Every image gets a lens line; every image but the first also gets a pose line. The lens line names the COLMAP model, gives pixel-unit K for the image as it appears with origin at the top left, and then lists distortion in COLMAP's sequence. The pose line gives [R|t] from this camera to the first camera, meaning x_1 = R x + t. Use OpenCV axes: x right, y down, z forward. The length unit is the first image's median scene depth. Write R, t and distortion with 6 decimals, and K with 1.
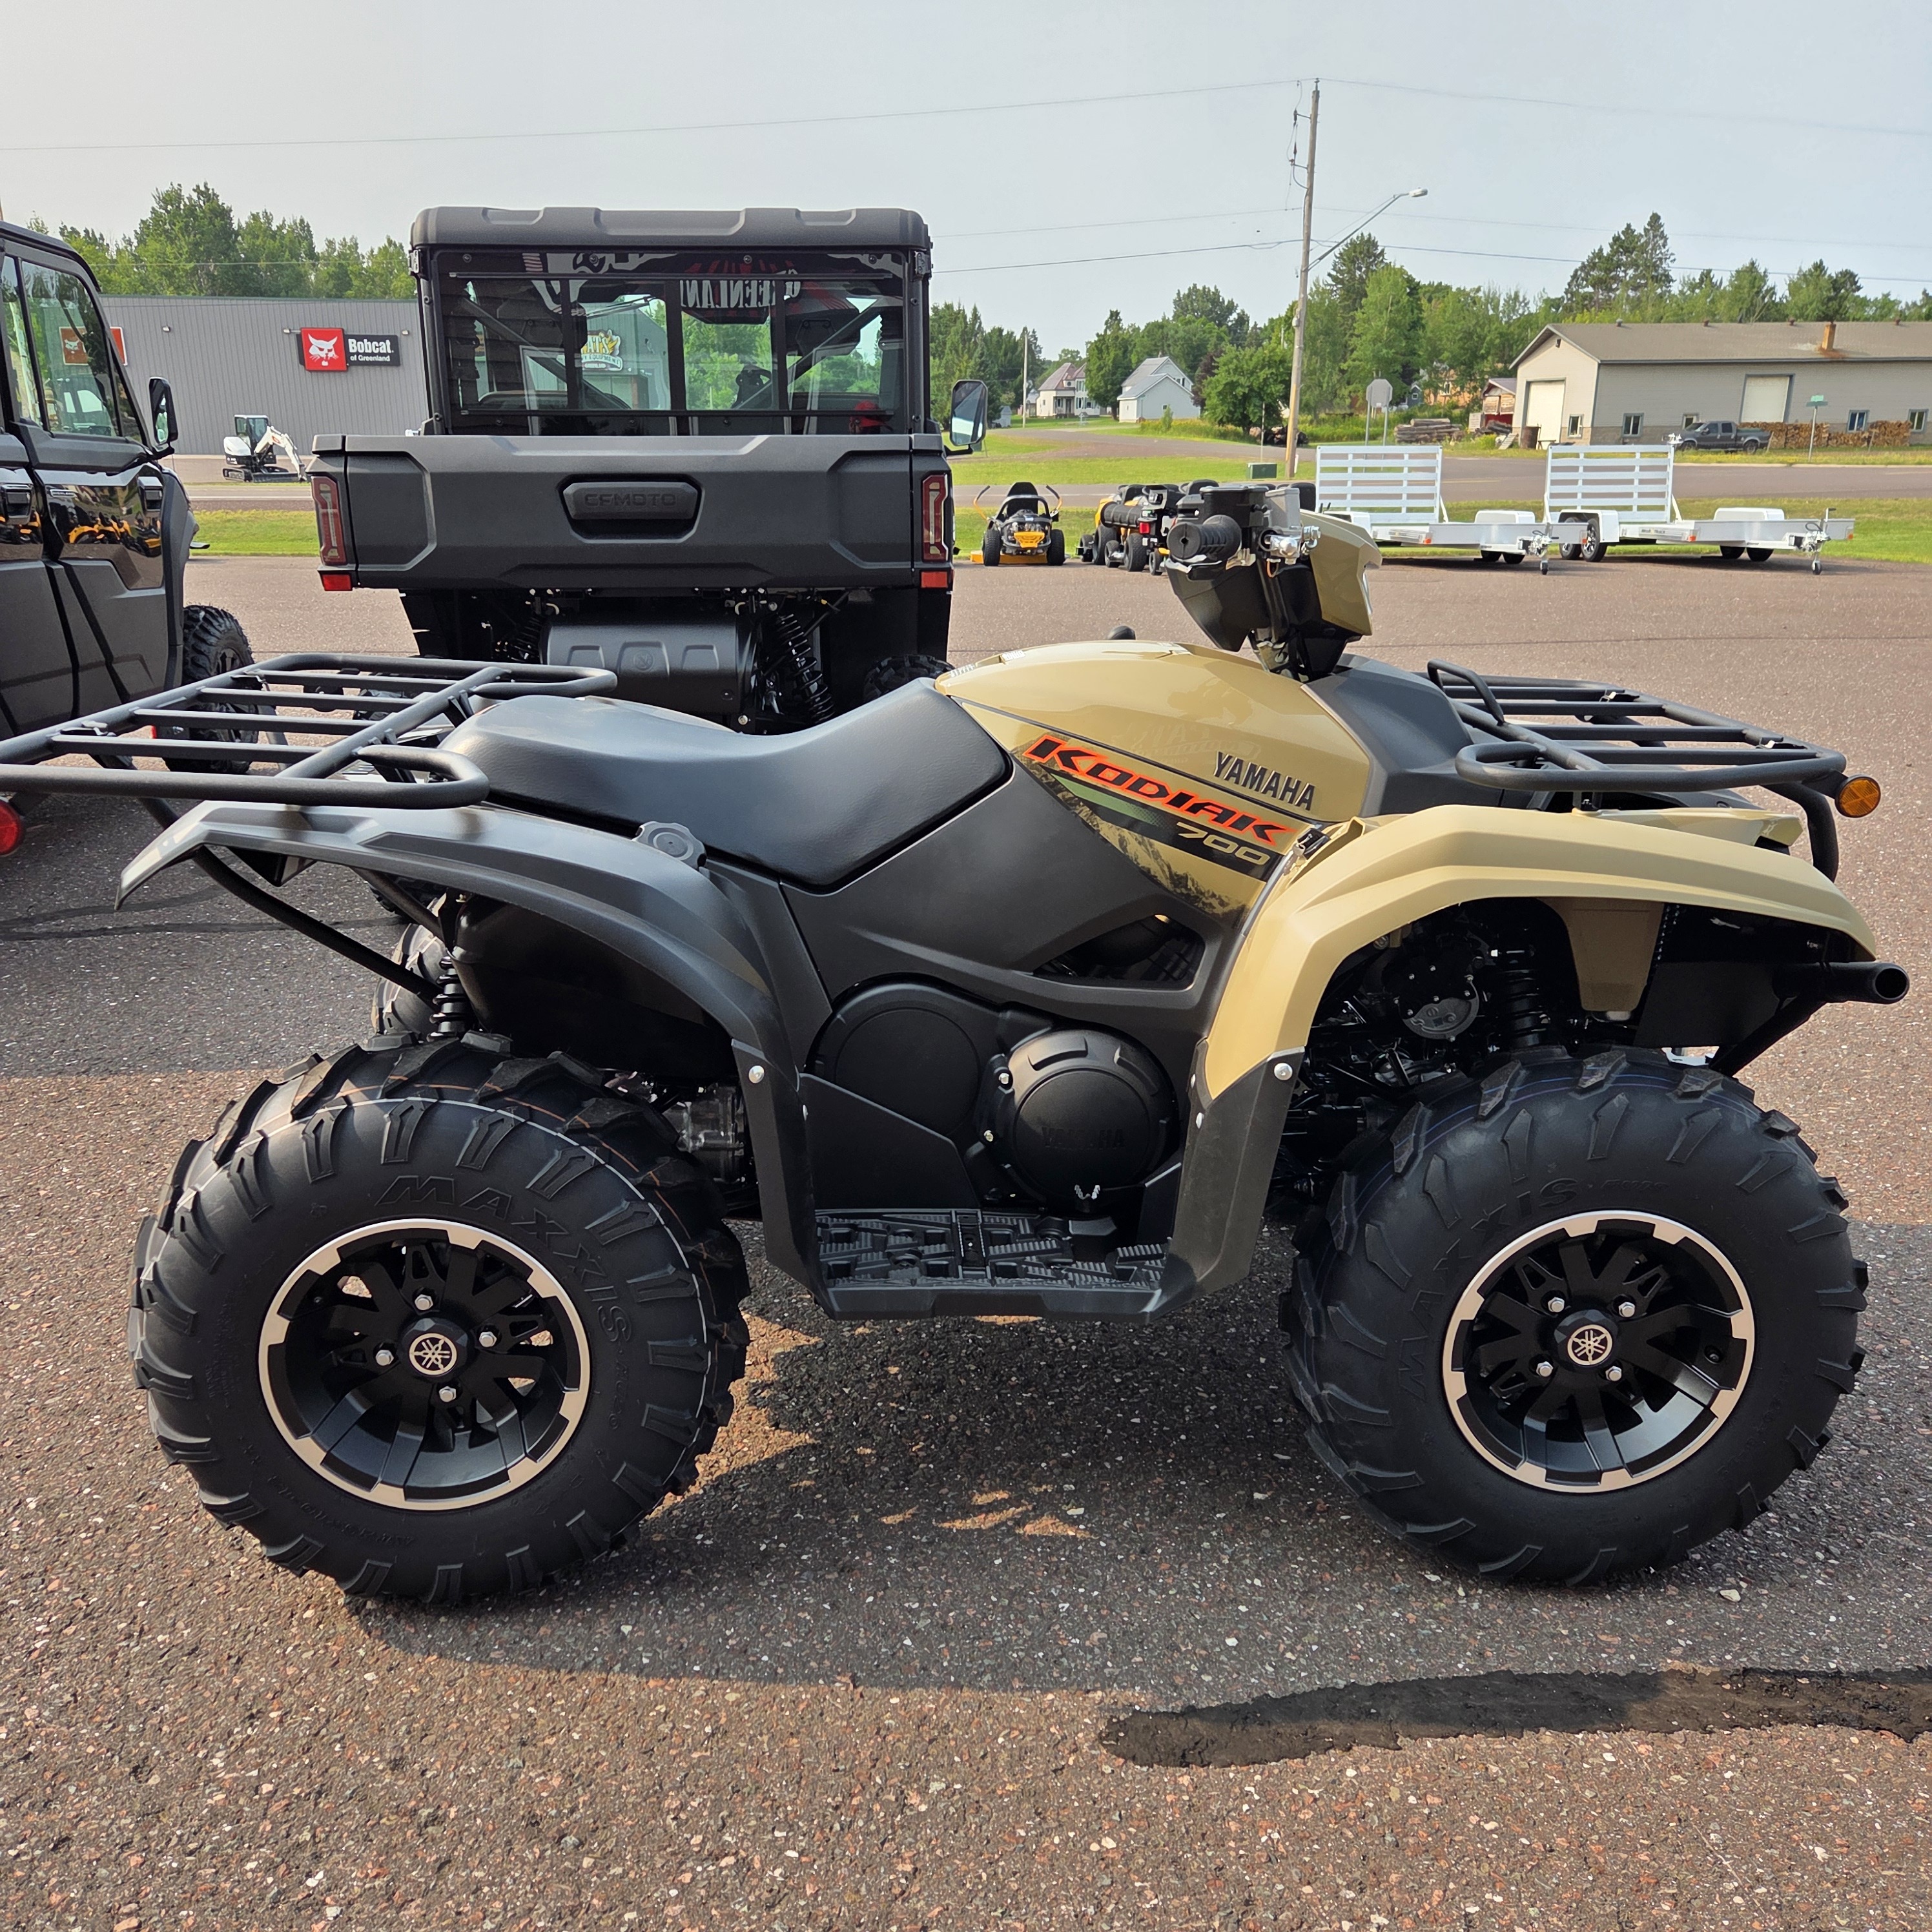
lens RADIAL K [[1695.8, 0, 966.0], [0, 1695.8, 966.0], [0, 0, 1]] dist [0.057201, -0.005673]
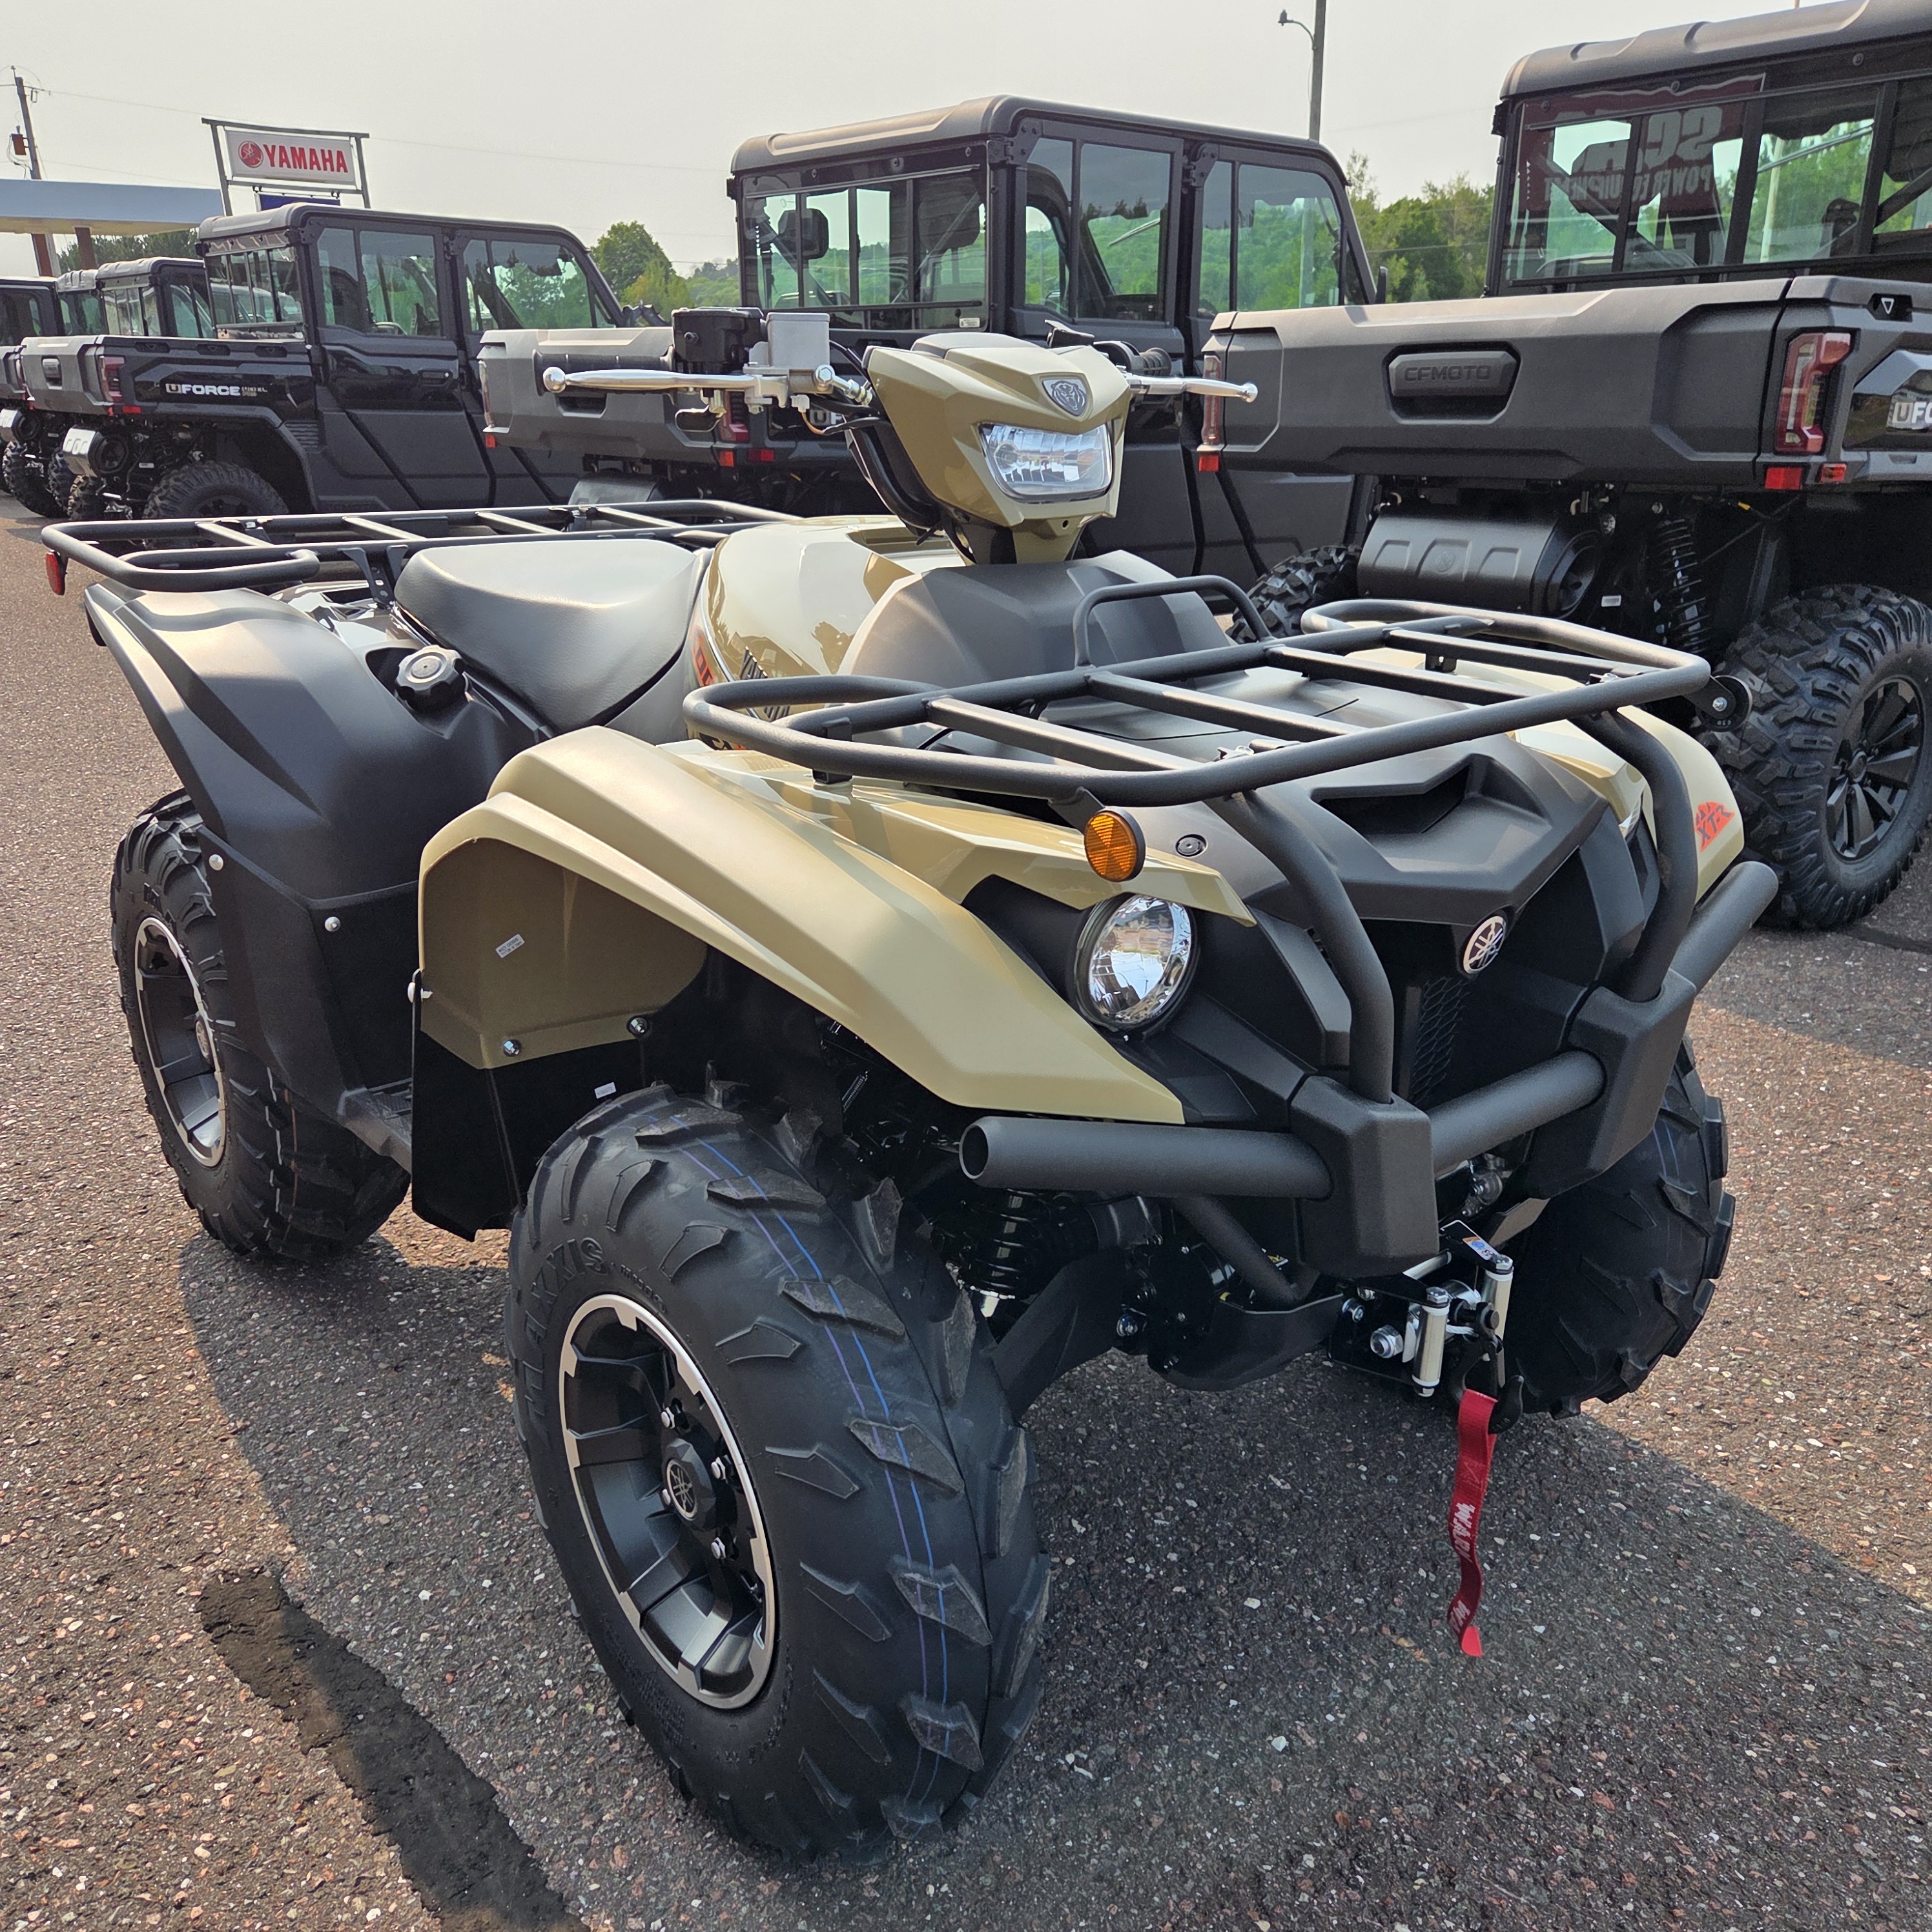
lens RADIAL K [[1711.1, 0, 889.7], [0, 1711.1, 962.5], [0, 0, 1]] dist [0.089553, -0.075842]
pose [[0.588167, 0.259415, -0.766005, 0.392237], [-0.223334, 0.962427, 0.154452, -0.056405], [0.777291, 0.080231, 0.624005, 0.246024]]
